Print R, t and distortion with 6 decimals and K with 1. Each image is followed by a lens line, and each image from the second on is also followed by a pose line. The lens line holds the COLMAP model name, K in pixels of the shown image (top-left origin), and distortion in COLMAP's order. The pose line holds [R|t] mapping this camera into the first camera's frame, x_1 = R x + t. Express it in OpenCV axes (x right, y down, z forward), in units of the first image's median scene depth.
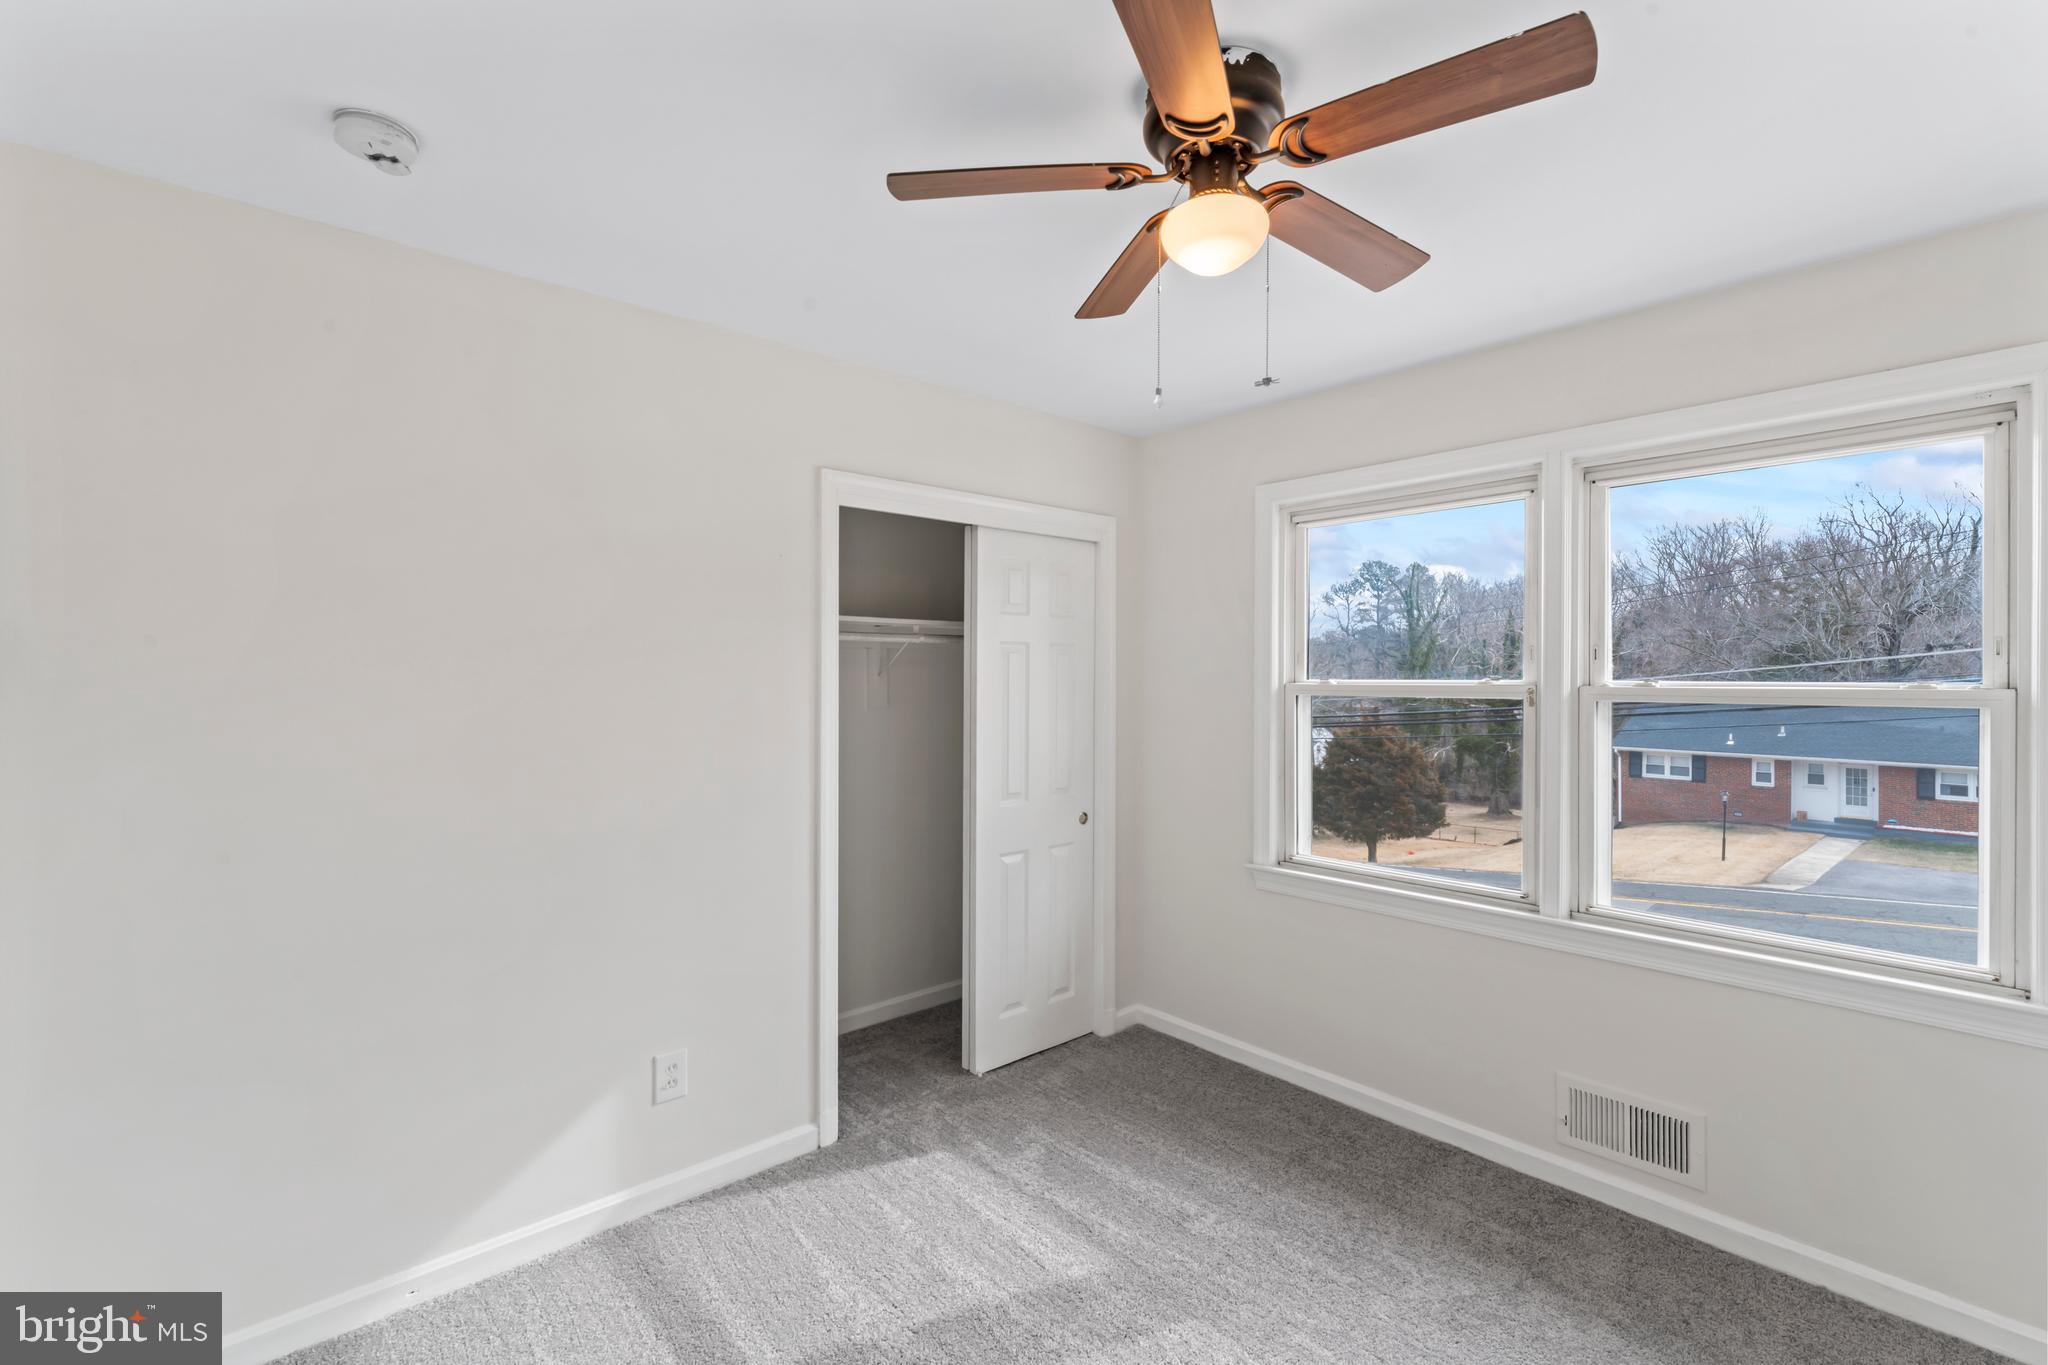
lens RADIAL K [[902.7, 0, 1016.0], [0, 902.7, 678.4], [0, 0, 1]] dist [0.000214, -0.001150]
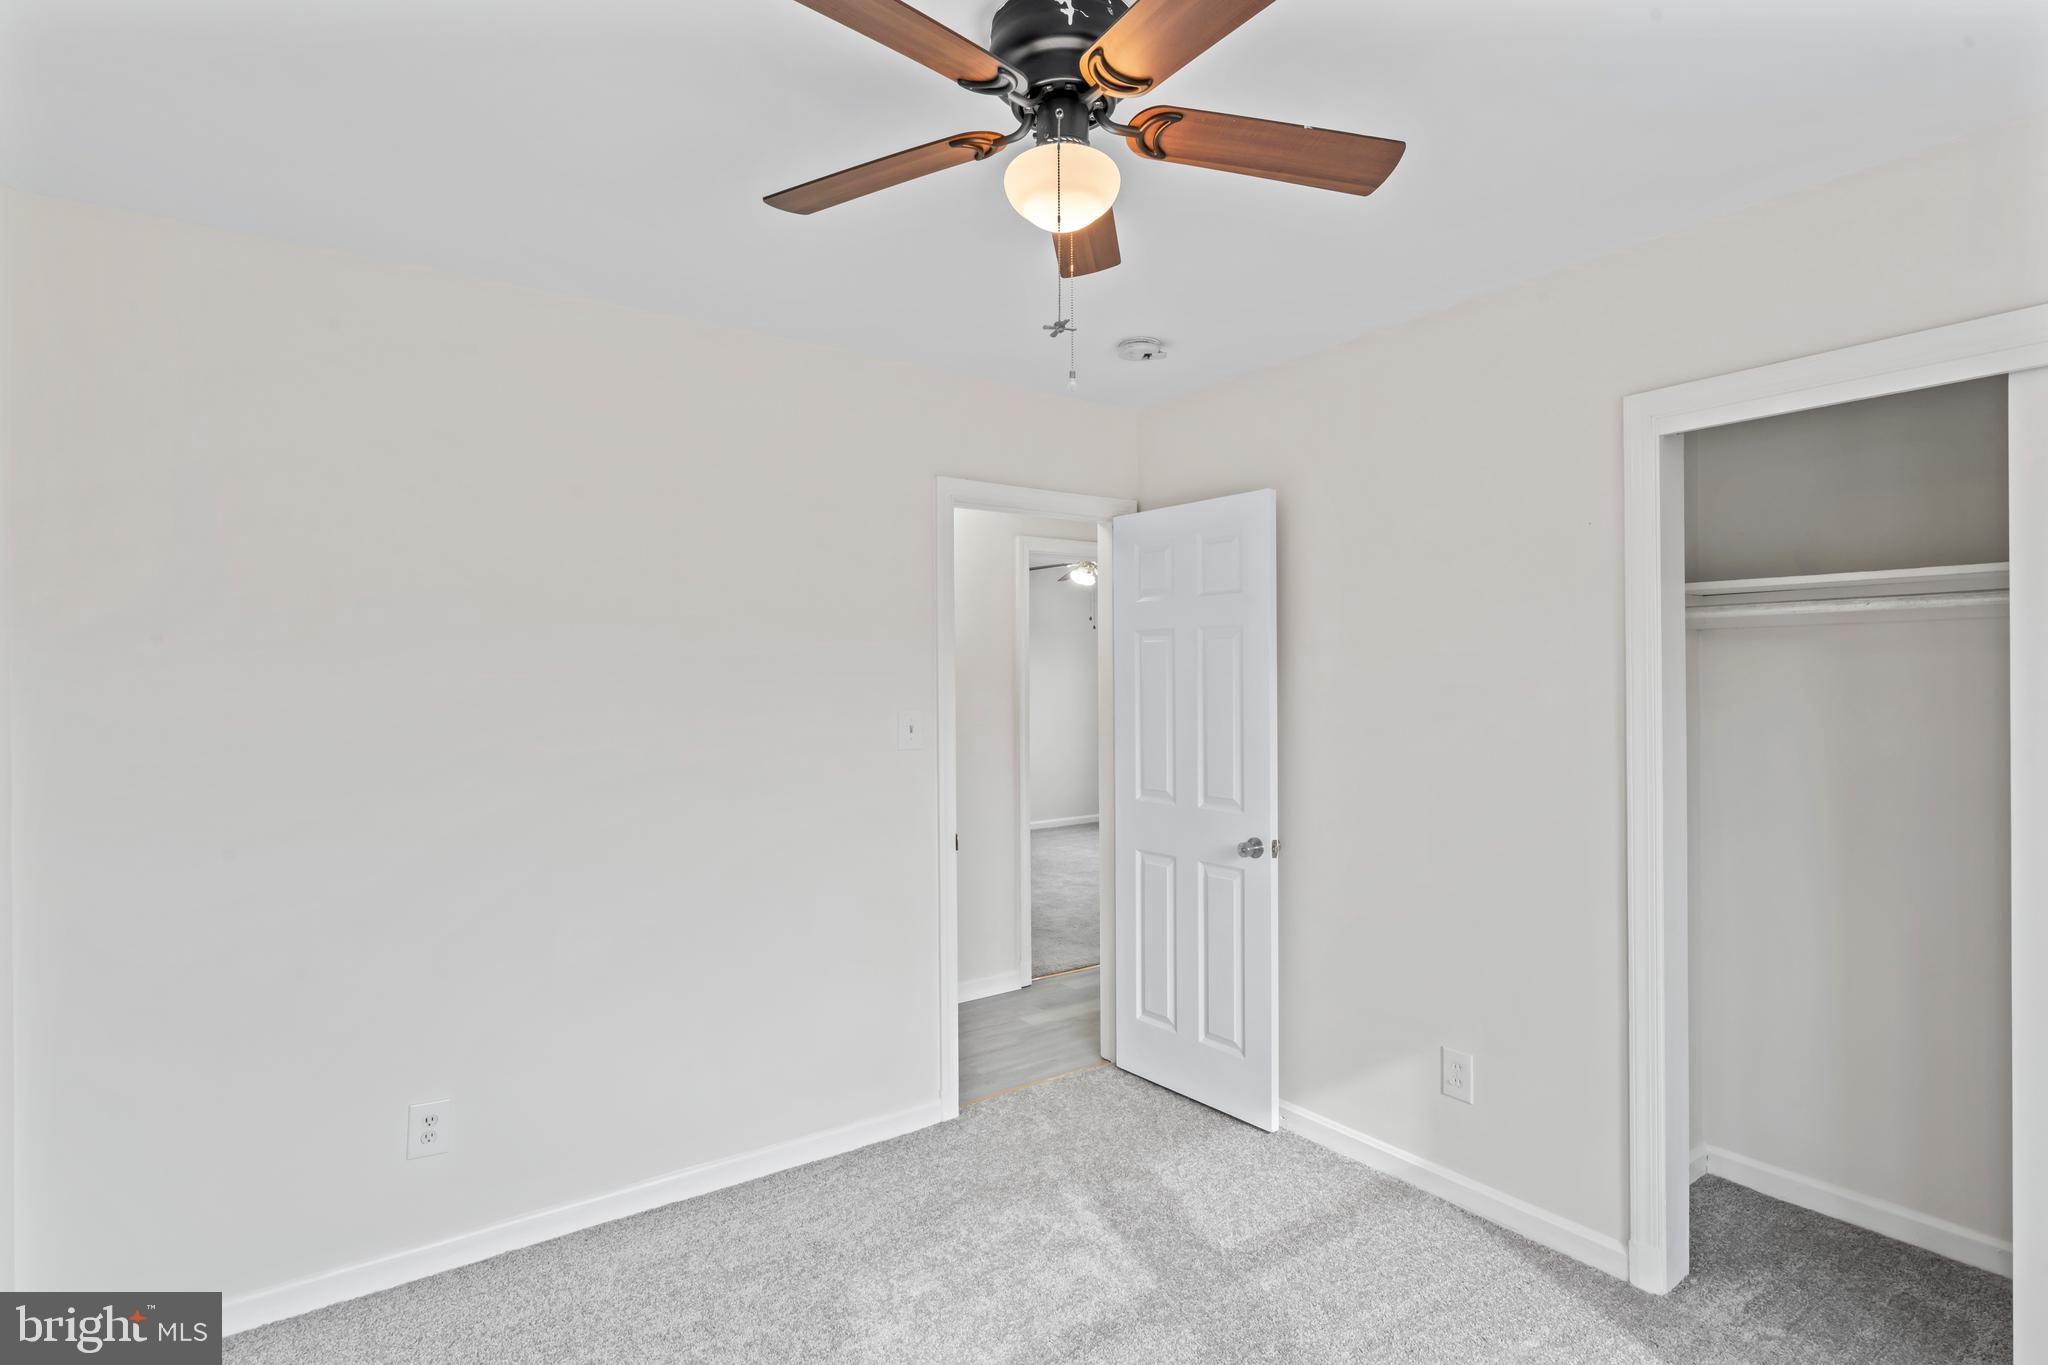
lens RADIAL K [[1024.0, 0, 1018.4], [0, 1024.0, 686.5], [0, 0, 1]] dist [0.000616, 0.000331]
pose [[-0.115197, -0.002532, -0.993339, 0.760266], [-0.006984, 0.999974, -0.001739, 0.020055], [0.993318, 0.006737, -0.115212, 0.625030]]
